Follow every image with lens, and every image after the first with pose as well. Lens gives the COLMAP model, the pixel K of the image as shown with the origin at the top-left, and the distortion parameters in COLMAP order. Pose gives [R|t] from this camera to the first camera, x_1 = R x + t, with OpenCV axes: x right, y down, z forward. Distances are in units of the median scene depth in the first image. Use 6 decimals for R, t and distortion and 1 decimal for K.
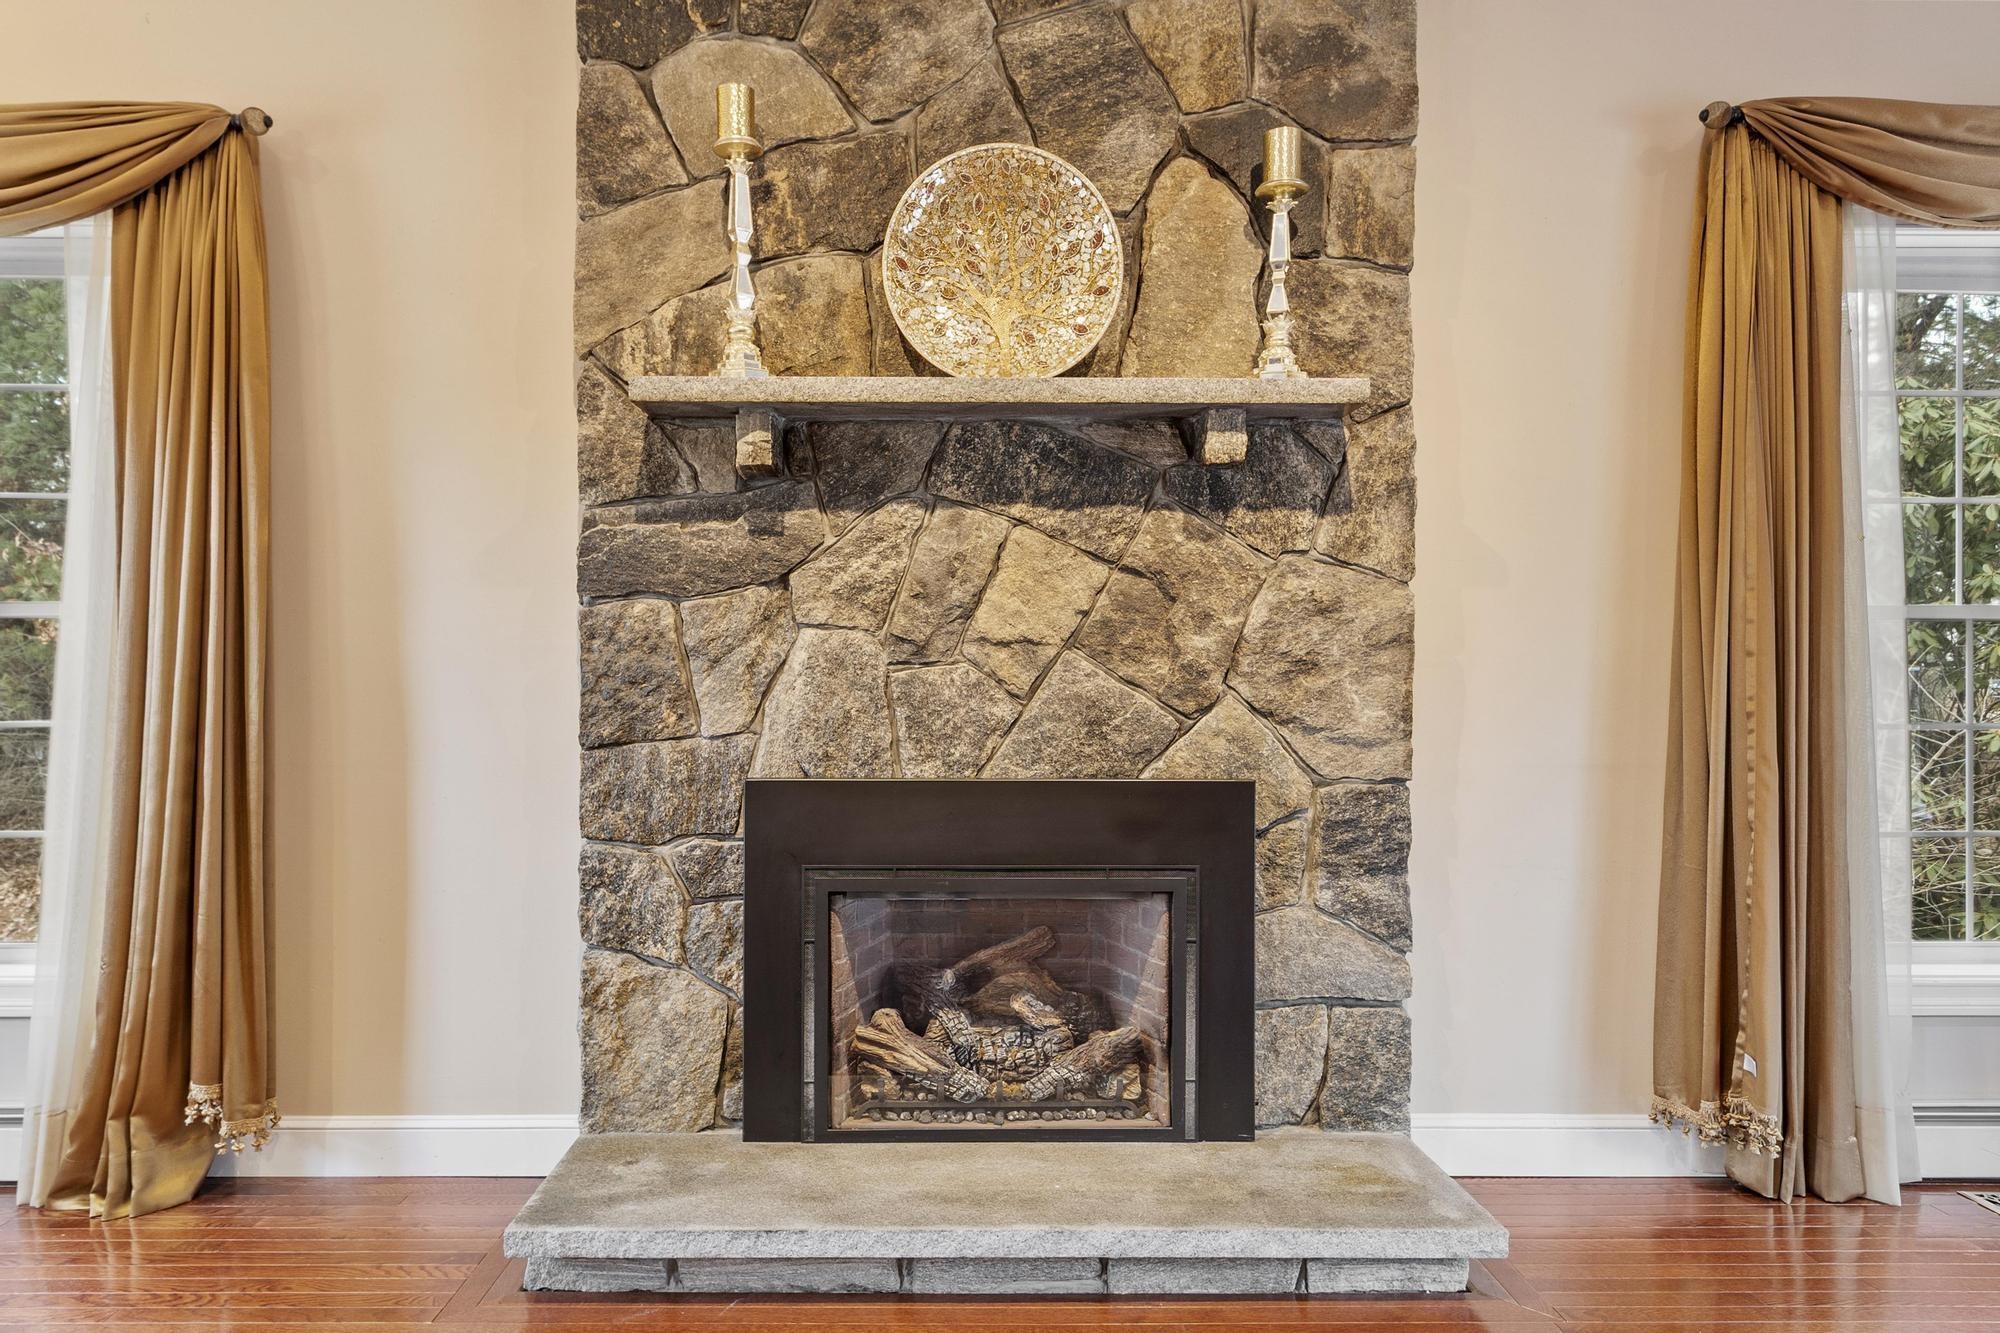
lens RADIAL K [[1305.9, 0, 1009.4], [0, 1305.9, 687.2], [0, 0, 1]] dist [0.005784, -0.004060]
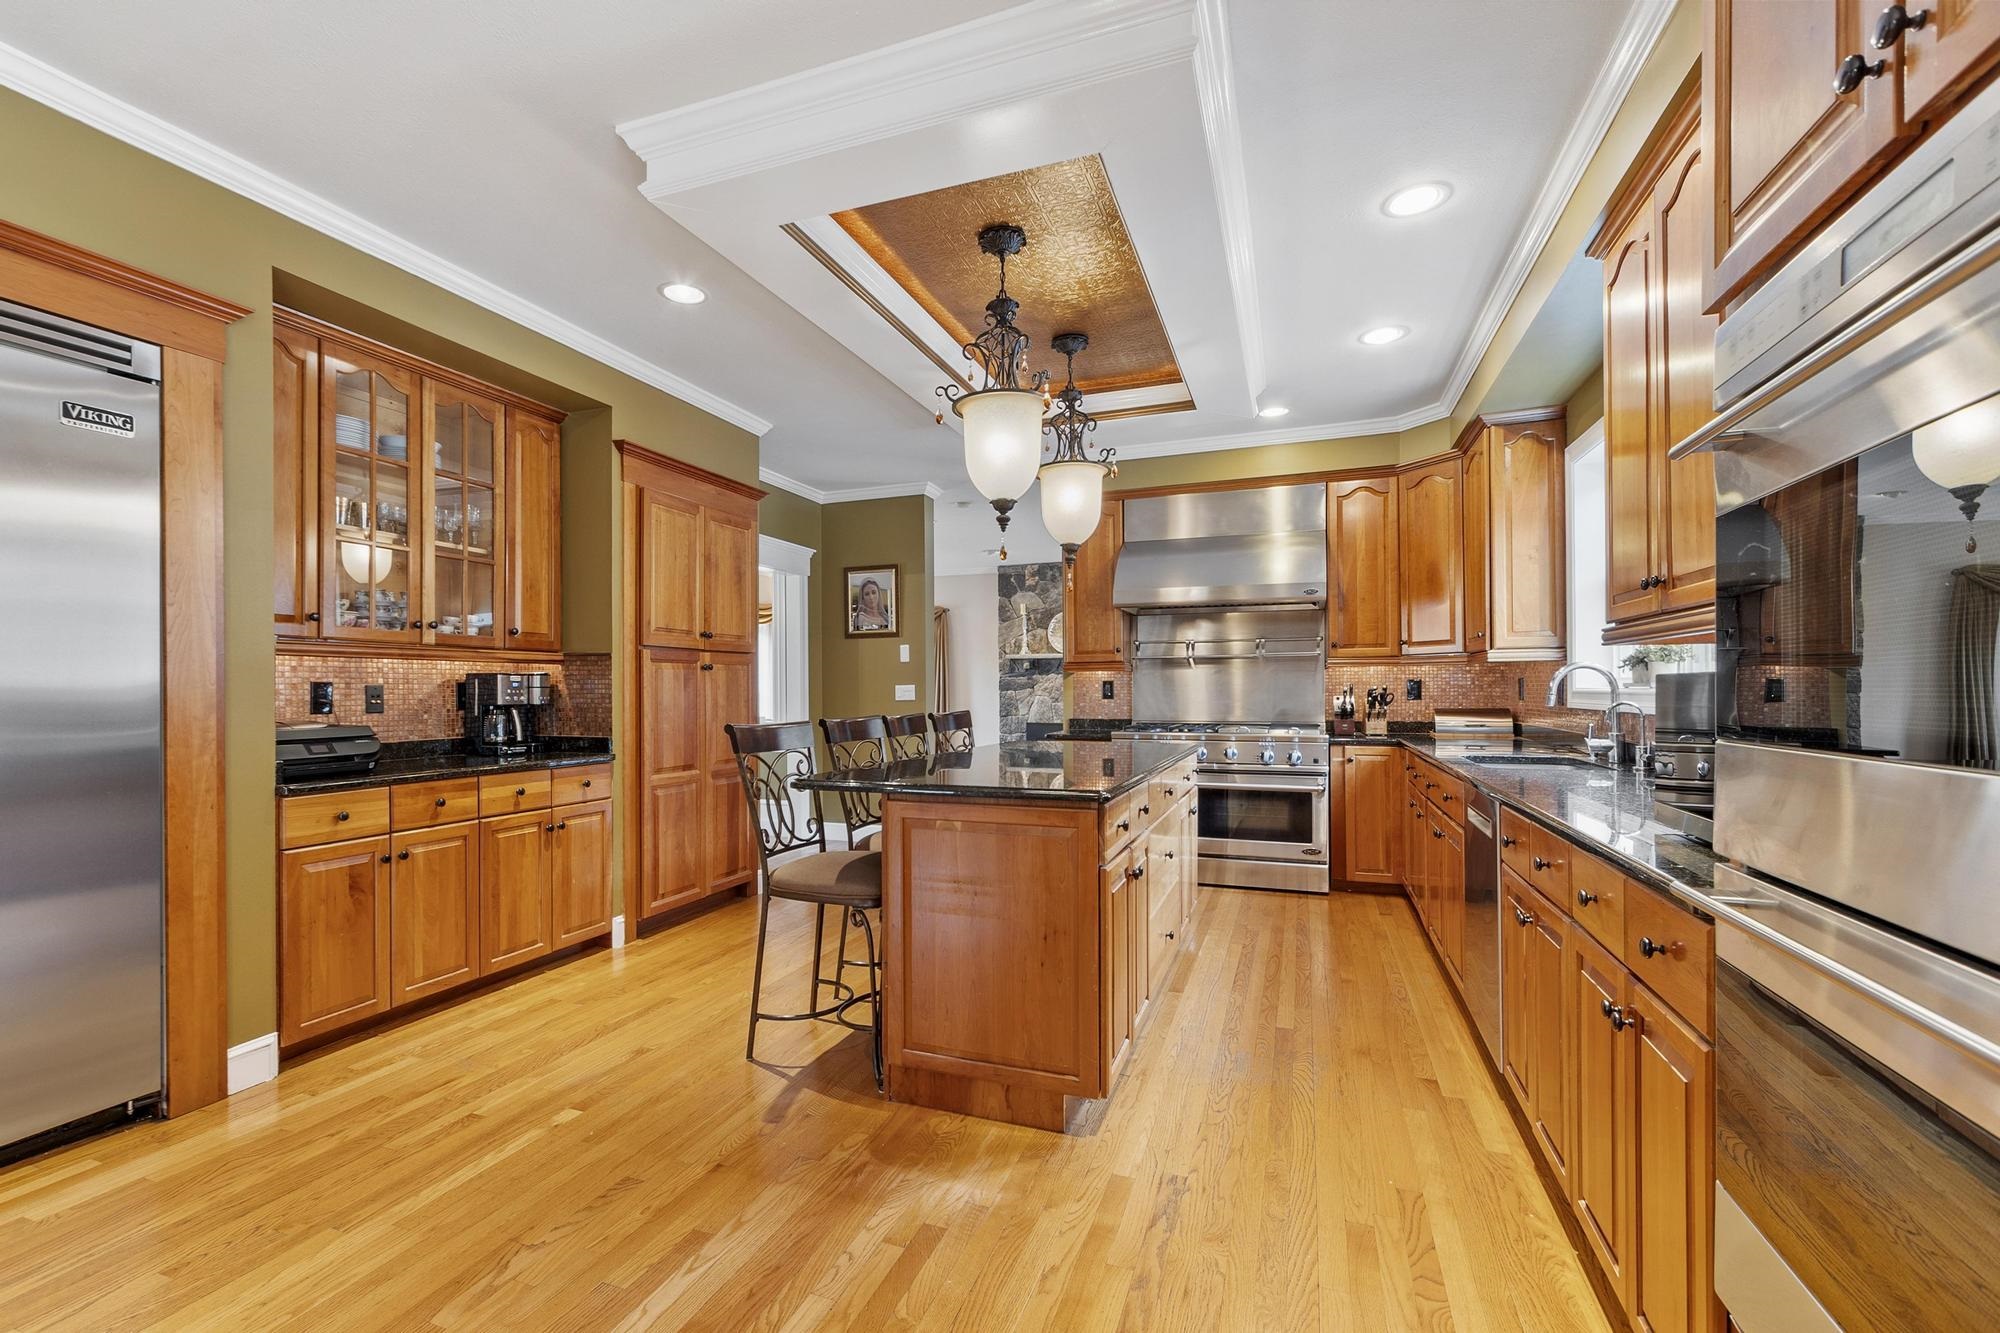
lens RADIAL K [[889.6, 0, 955.9], [0, 889.6, 689.2], [0, 0, 1]] dist [-0.005086, 0.001774]
pose [[0.922928, -0.004334, -0.384949, 1.000549], [0.003165, 0.999988, -0.003670, -0.060798], [0.384961, 0.002168, 0.922930, -2.680085]]
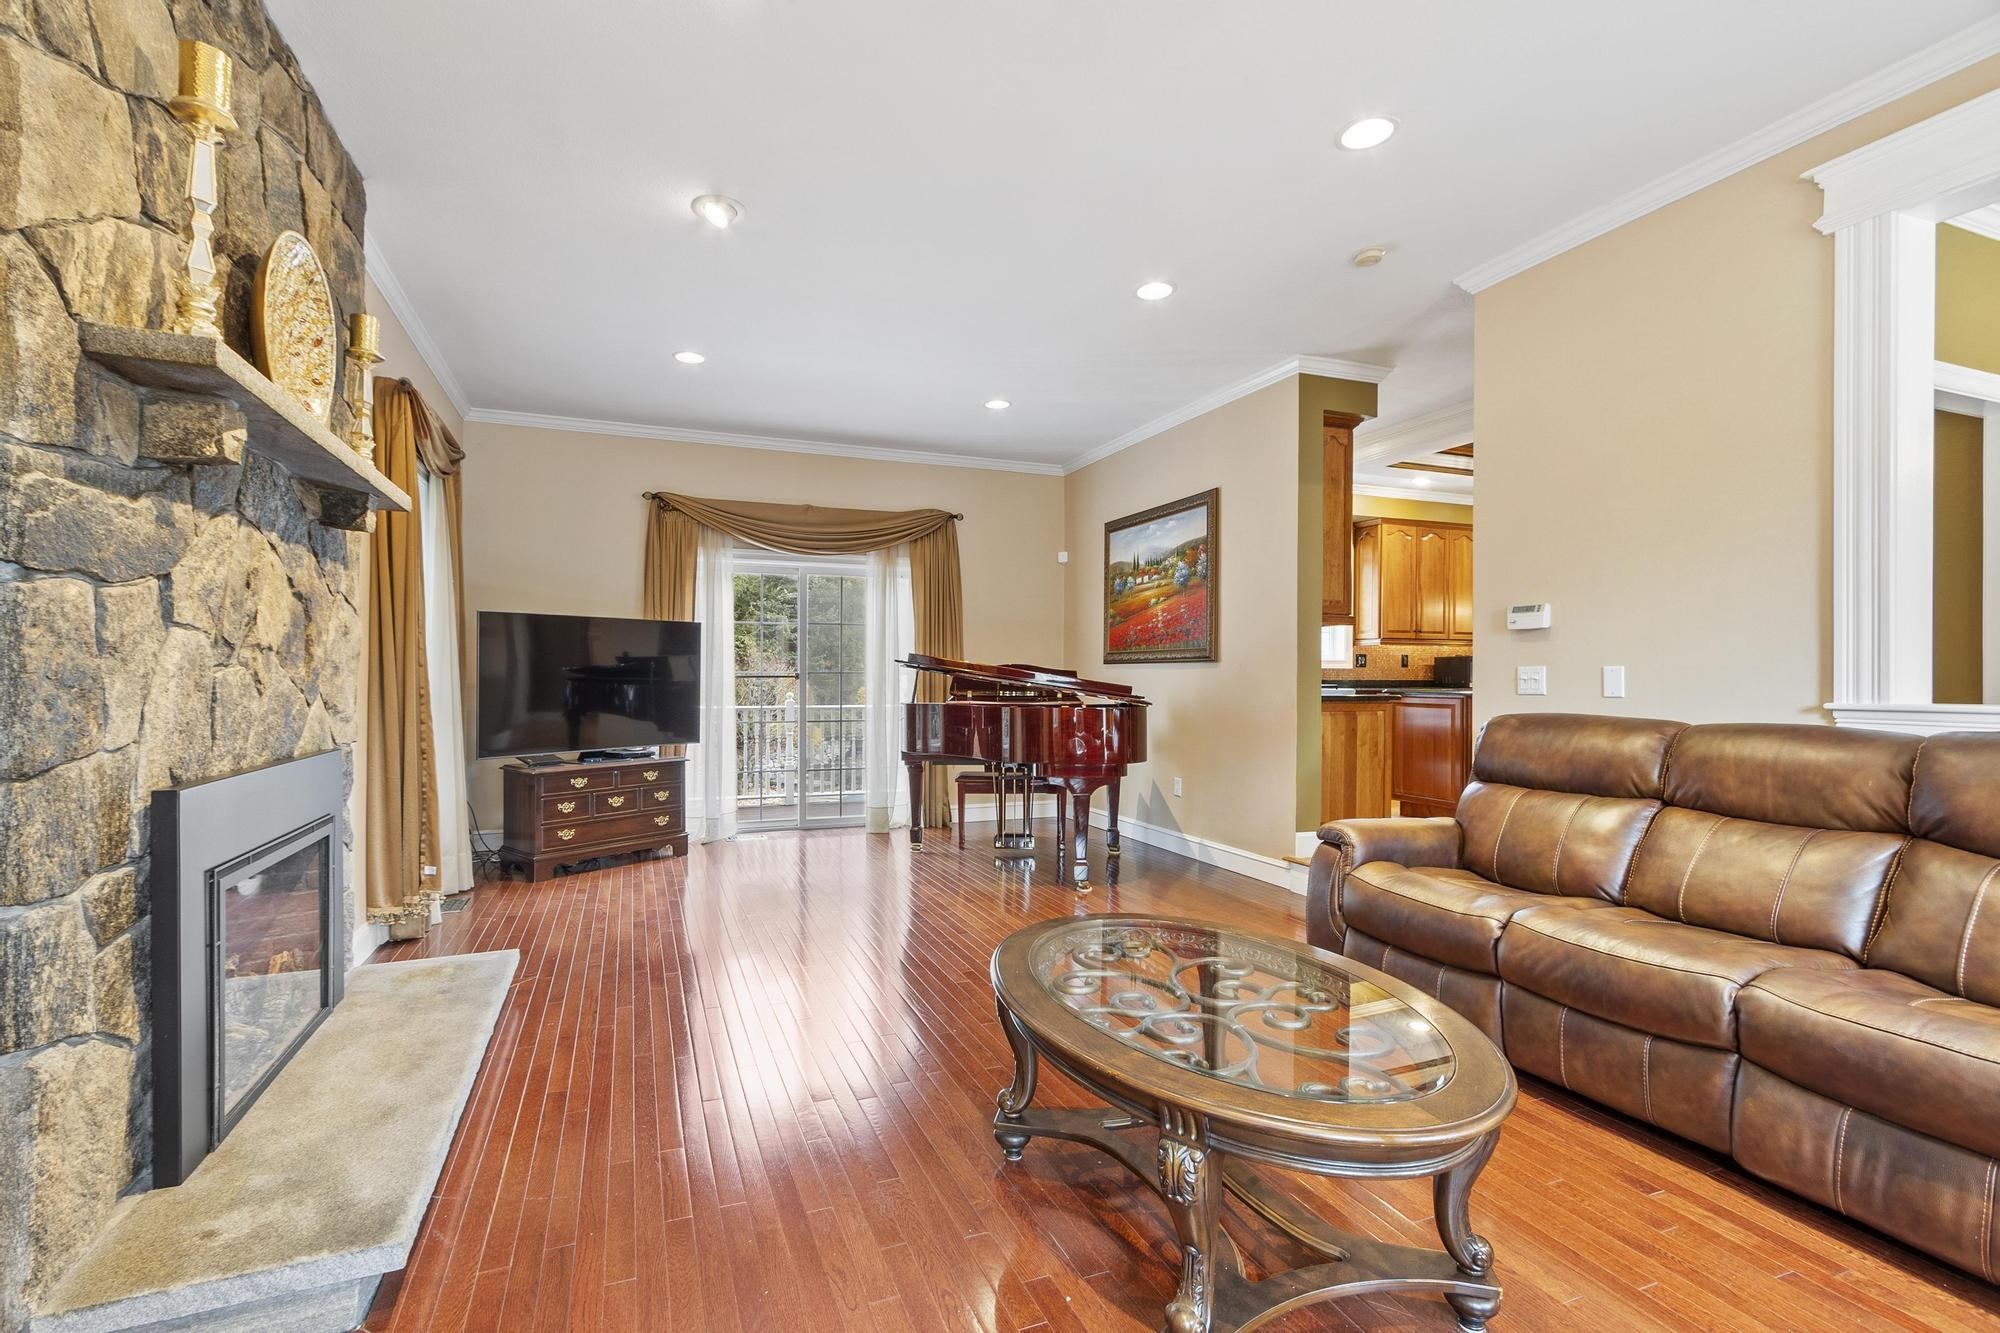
lens RADIAL K [[889.6, 0, 983.8], [0, 889.6, 677.7], [0, 0, 1]] dist [-0.005086, 0.001774]
pose [[-0.359427, 0.000678, 0.933173, -0.969278], [0.003515, 0.999994, 0.000627, -0.006956], [-0.933166, 0.003505, -0.359427, 0.683677]]
